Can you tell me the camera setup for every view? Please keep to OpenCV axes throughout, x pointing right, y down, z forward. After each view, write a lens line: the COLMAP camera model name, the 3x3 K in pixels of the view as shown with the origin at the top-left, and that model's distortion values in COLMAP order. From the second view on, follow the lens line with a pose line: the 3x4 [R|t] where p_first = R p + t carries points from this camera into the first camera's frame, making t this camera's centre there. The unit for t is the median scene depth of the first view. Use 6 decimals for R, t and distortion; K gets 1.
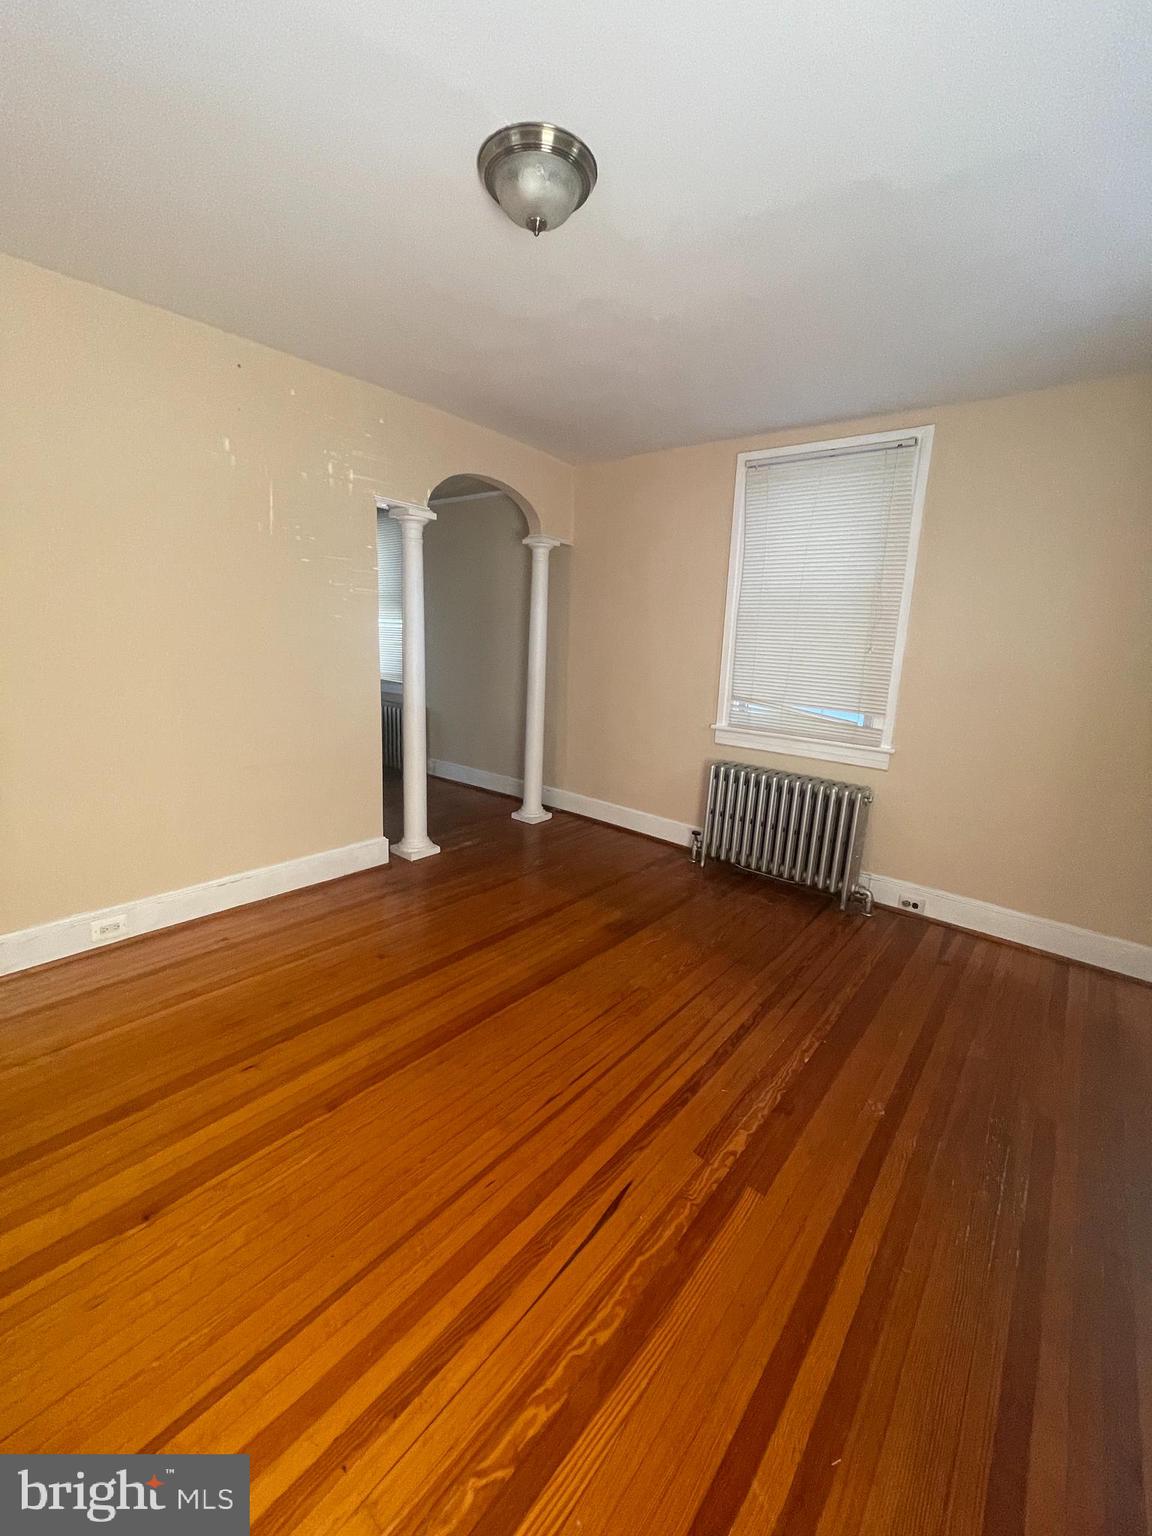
lens RADIAL K [[619.5, 0, 575.3], [0, 619.5, 759.3], [0, 0, 1]] dist [-0.002722, 0.000282]
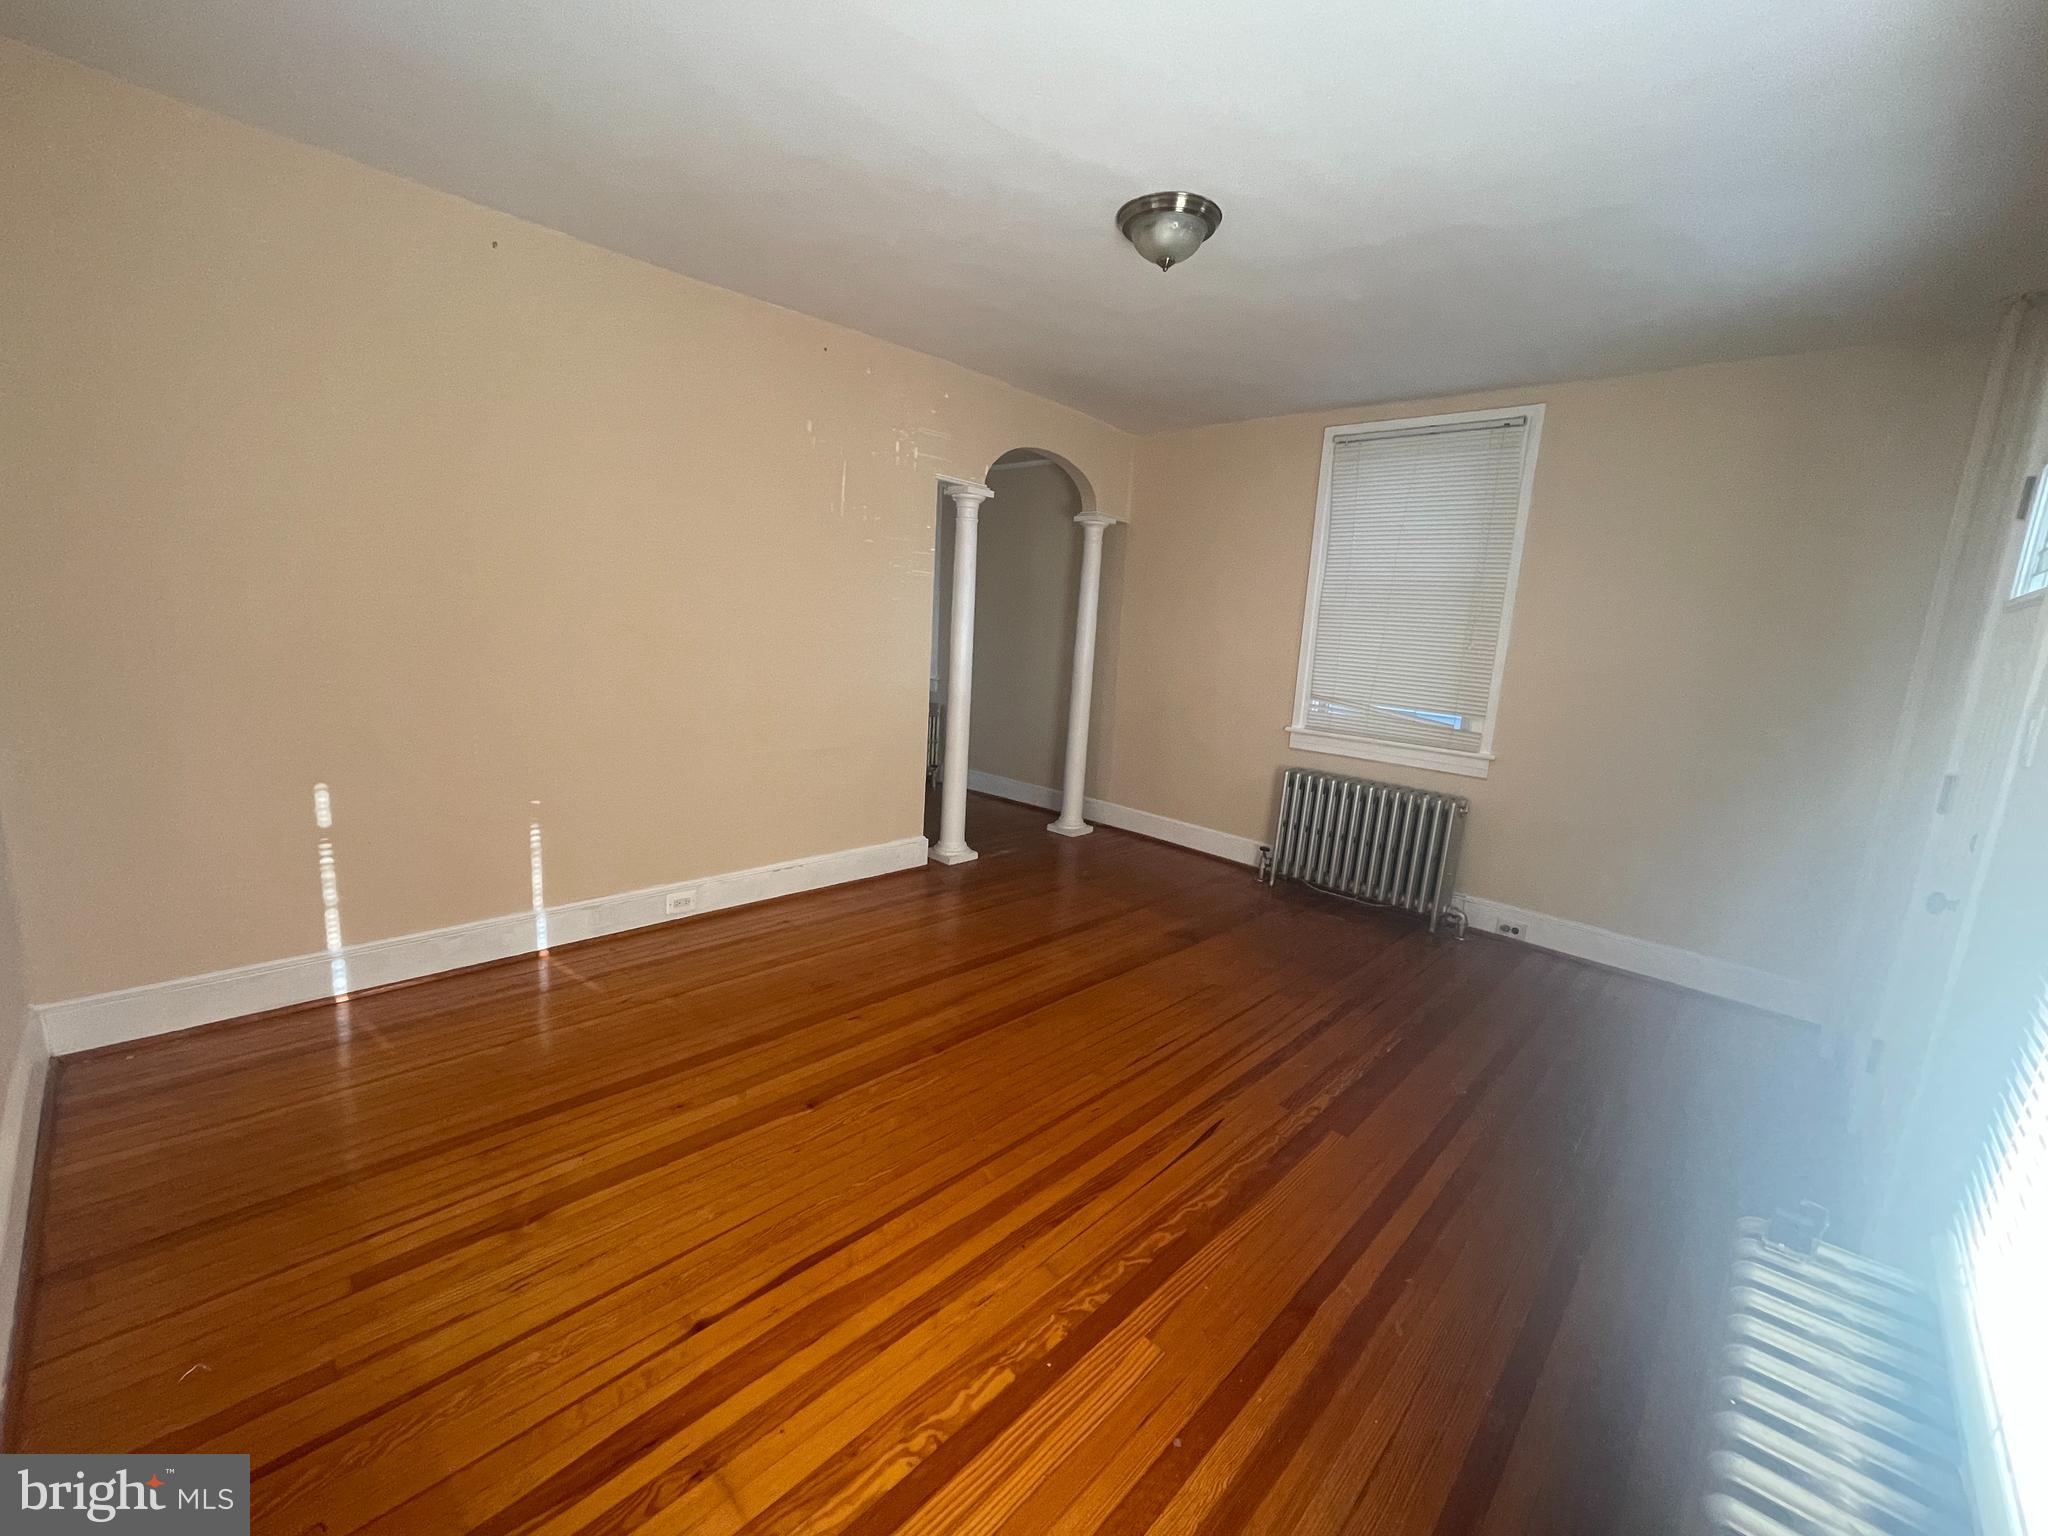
lens RADIAL K [[825.9, 0, 1021.1], [0, 825.9, 773.0], [0, 0, 1]] dist [-0.002722, 0.000282]
pose [[0.997285, 0.031406, -0.066607, -0.100734], [-0.032883, 0.999234, -0.021194, 0.061615], [0.065890, 0.023327, 0.997554, -0.265715]]
